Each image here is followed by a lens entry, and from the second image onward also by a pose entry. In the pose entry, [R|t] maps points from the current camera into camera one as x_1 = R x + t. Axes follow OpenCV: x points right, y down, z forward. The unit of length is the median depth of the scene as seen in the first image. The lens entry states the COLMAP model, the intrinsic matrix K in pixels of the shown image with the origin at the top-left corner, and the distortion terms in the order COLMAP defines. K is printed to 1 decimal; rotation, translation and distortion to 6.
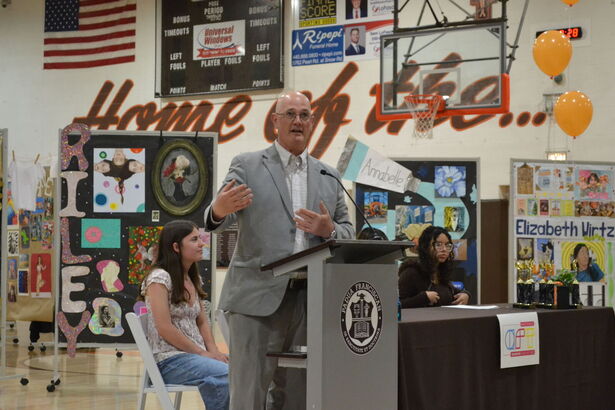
lens RADIAL K [[1428.7, 0, 307.5], [0, 1428.7, 205.0], [0, 0, 1]] dist [0.084730, -0.099519]
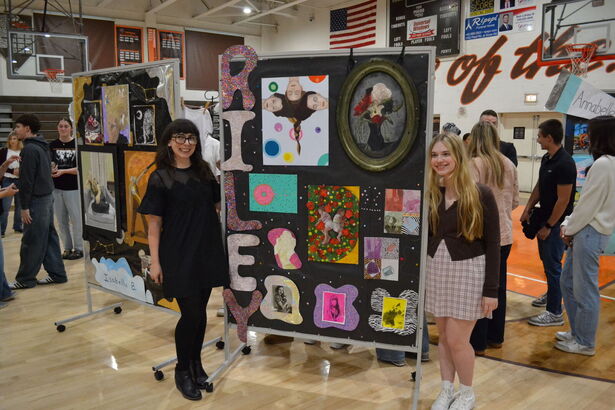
lens RADIAL K [[493.4, 0, 310.0], [0, 493.4, 210.9], [0, 0, 1]] dist [-0.052190, 0.000578]
pose [[0.963160, 0.037304, -0.266330, -0.044118], [0.014357, 0.981788, 0.189437, -0.015927], [0.268546, -0.186282, 0.945083, 0.601534]]
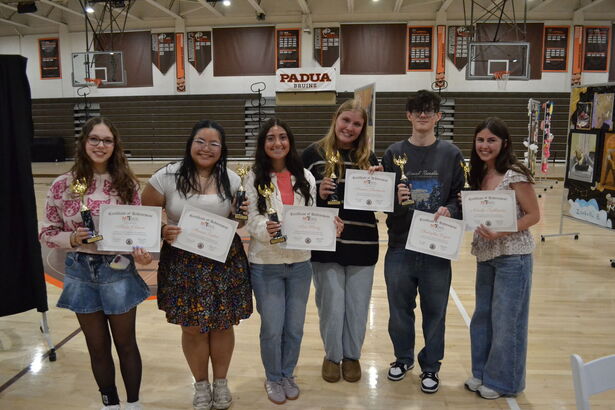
lens RADIAL K [[493.0, 0, 306.2], [0, 493.0, 218.1], [0, 0, 1]] dist [-0.083245, 0.008073]
pose [[0.509393, 0.153892, -0.846662, 0.018067], [0.040878, 0.978441, 0.202439, -0.021502], [0.859563, -0.137731, 0.492120, 0.397825]]
